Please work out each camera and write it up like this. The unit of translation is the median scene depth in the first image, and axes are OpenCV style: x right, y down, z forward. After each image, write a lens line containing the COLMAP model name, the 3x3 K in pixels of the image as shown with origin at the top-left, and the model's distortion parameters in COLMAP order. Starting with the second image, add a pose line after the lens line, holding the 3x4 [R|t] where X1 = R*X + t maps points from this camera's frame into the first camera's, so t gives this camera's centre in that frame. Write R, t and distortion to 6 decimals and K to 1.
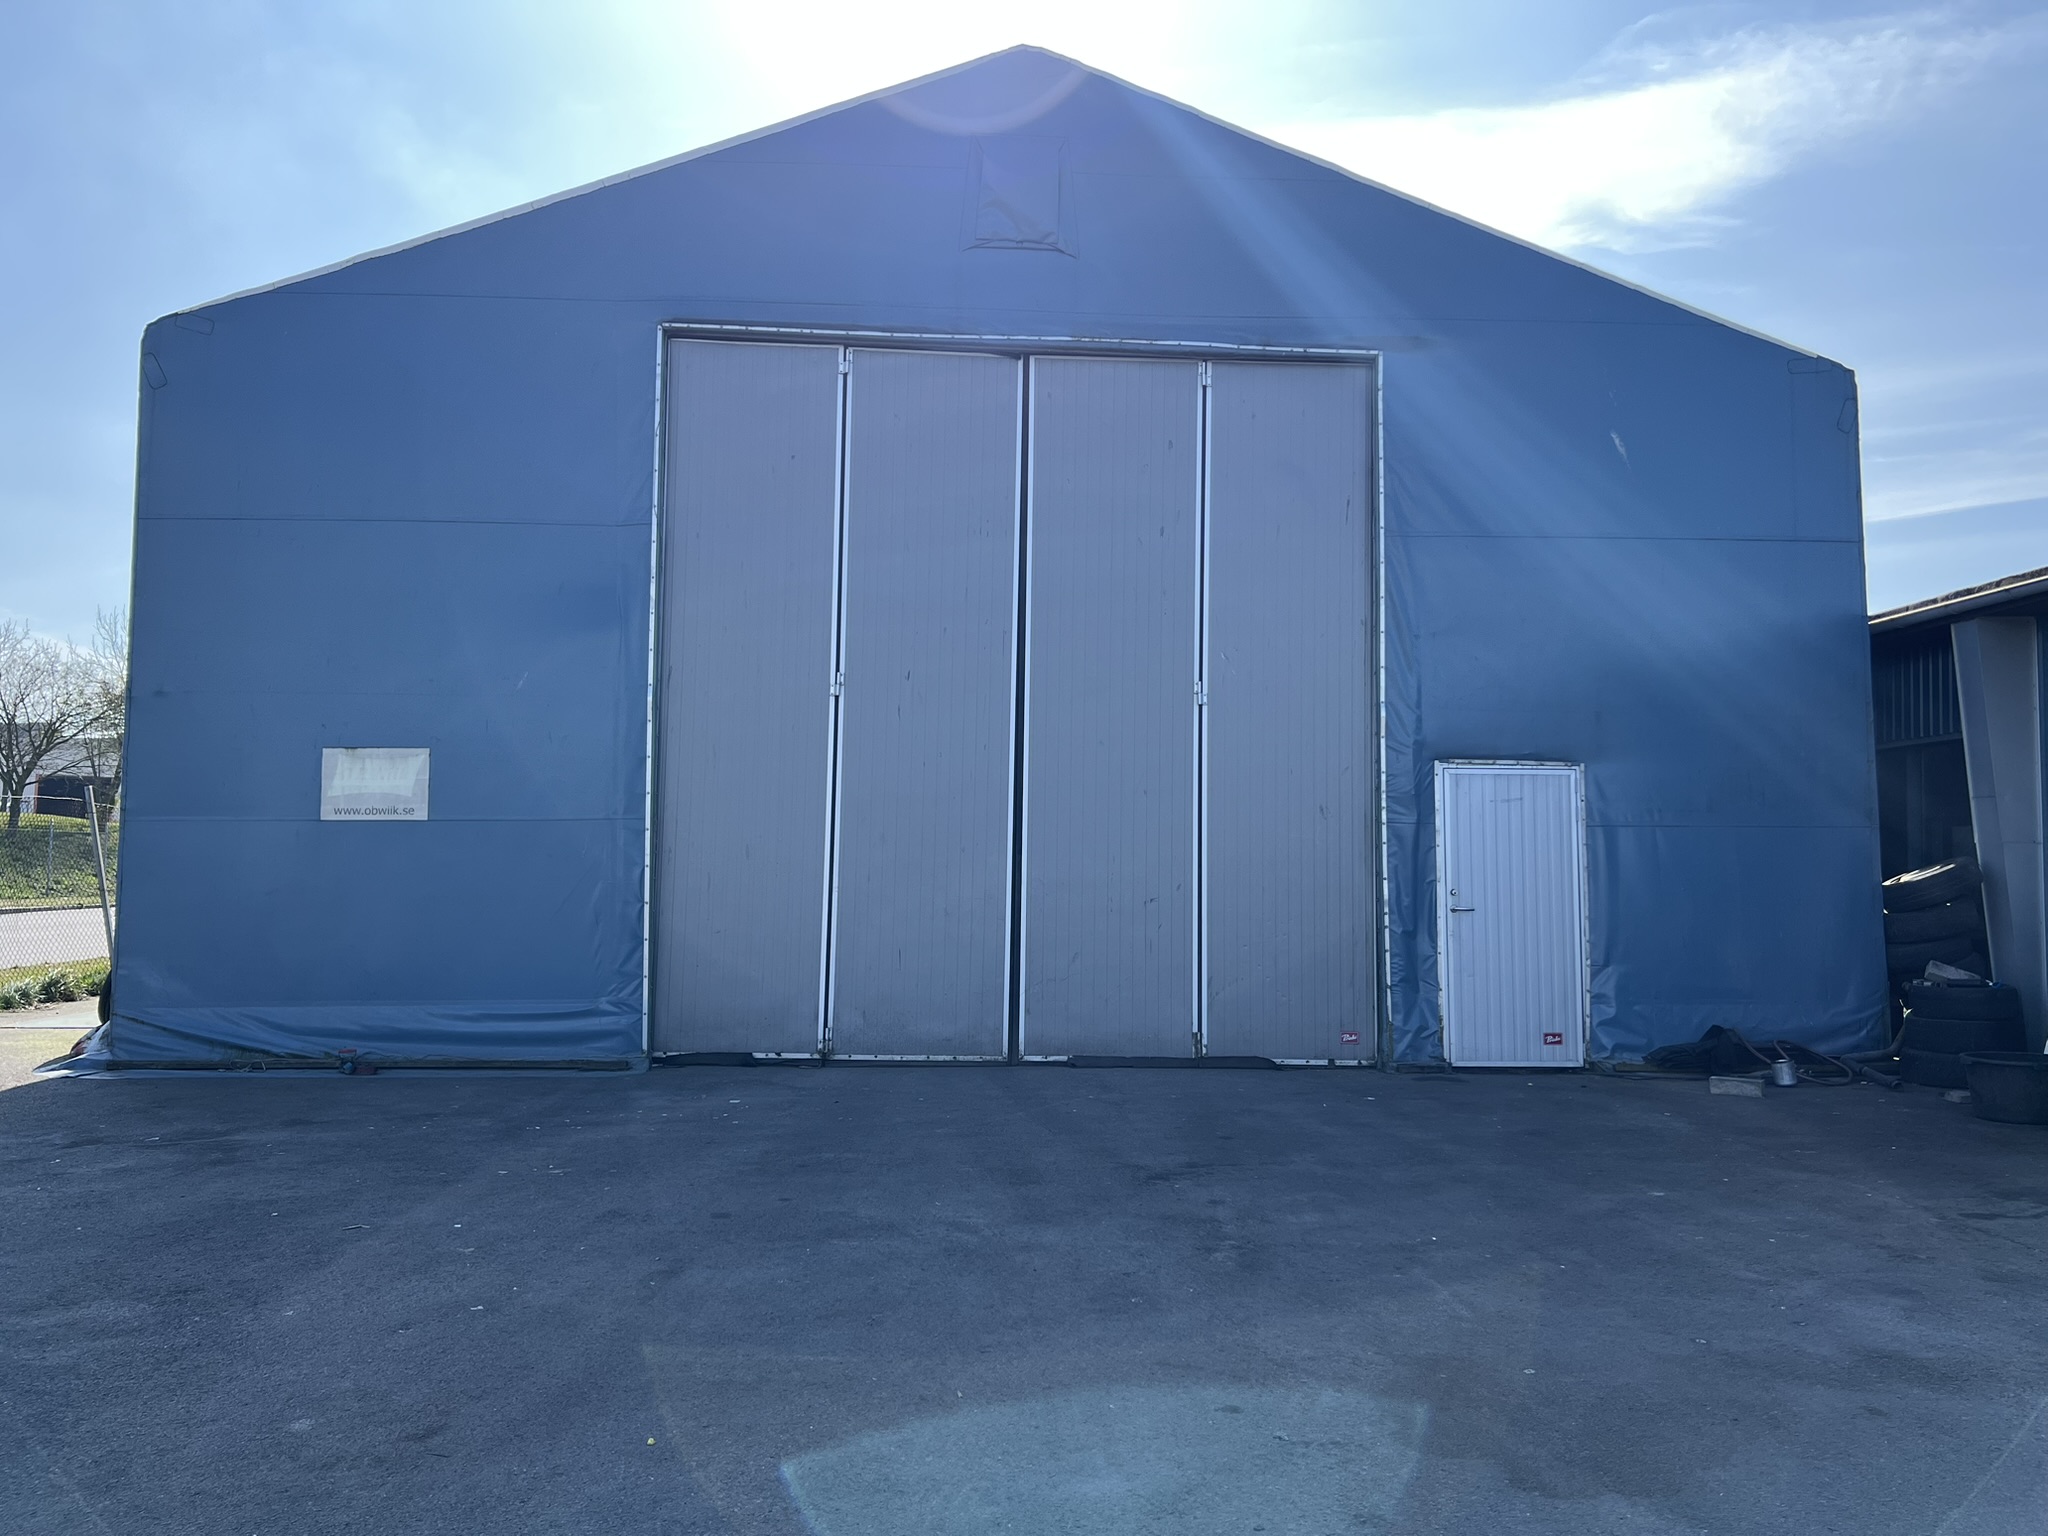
lens RADIAL K [[1554.9, 0, 1018.7], [0, 1554.9, 749.3], [0, 0, 1]] dist [0.038255, -0.040533]
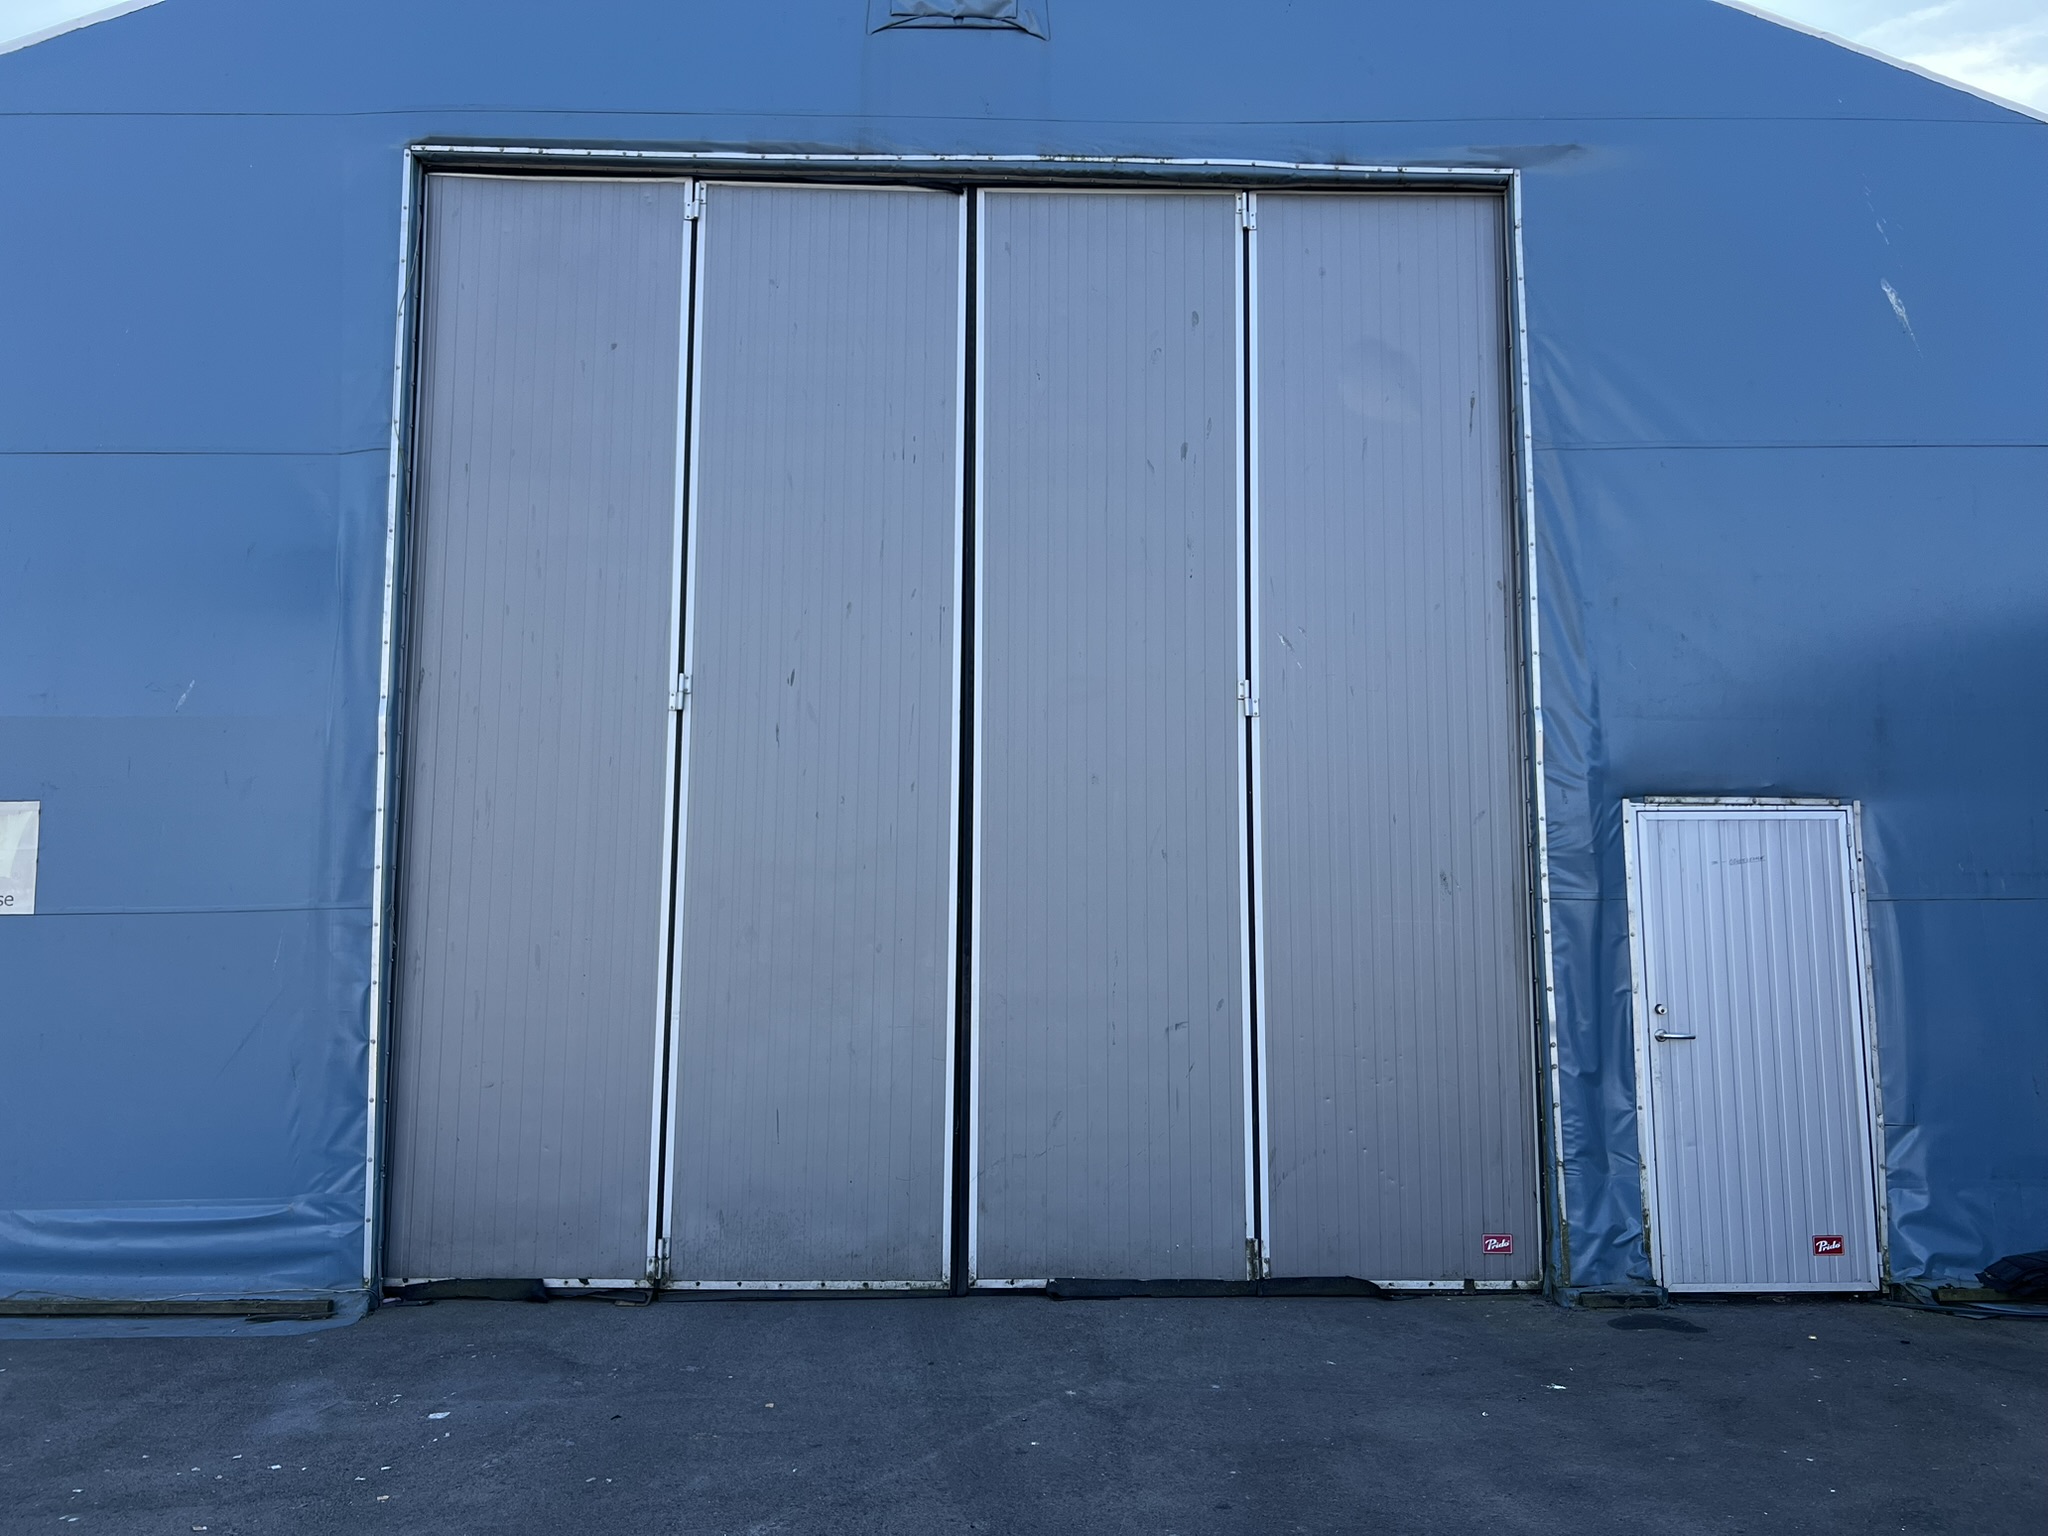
lens RADIAL K [[1554.9, 0, 1026.4], [0, 1554.9, 752.4], [0, 0, 1]] dist [0.038255, -0.040533]
pose [[0.999564, -0.014431, -0.025741, 0.042229], [0.013519, 0.999286, -0.035272, 0.007315], [0.026232, 0.034909, 0.999046, 0.362148]]
